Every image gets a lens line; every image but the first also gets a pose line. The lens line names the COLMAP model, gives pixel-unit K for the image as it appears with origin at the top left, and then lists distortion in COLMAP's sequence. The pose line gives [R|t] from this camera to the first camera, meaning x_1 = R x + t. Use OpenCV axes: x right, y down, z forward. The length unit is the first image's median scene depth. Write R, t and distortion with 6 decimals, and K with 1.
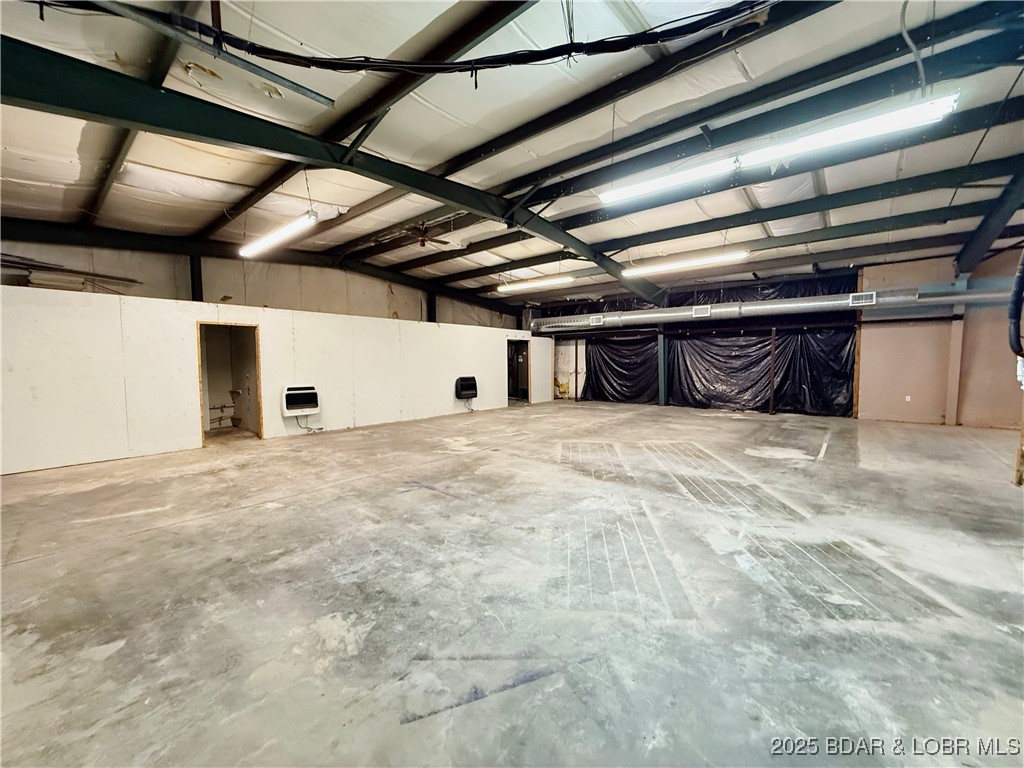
lens RADIAL K [[408.4, 0, 508.7], [0, 408.4, 386.5], [0, 0, 1]] dist [0.001125, 0.000798]
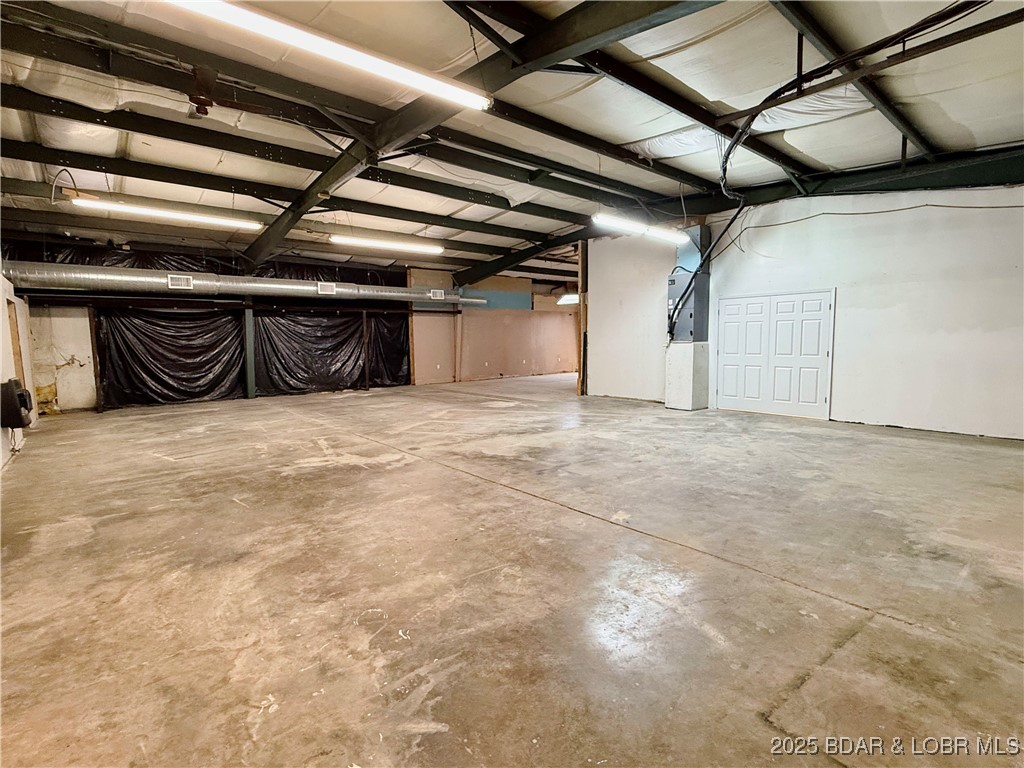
lens RADIAL K [[494.5, 0, 510.5], [0, 494.5, 385.6], [0, 0, 1]] dist [-0.004132, -0.000541]
pose [[0.162202, -0.089771, 0.982666, -1.254308], [0.077620, 0.993928, 0.077987, -0.037754], [-0.983700, 0.063625, 0.168185, 0.855705]]
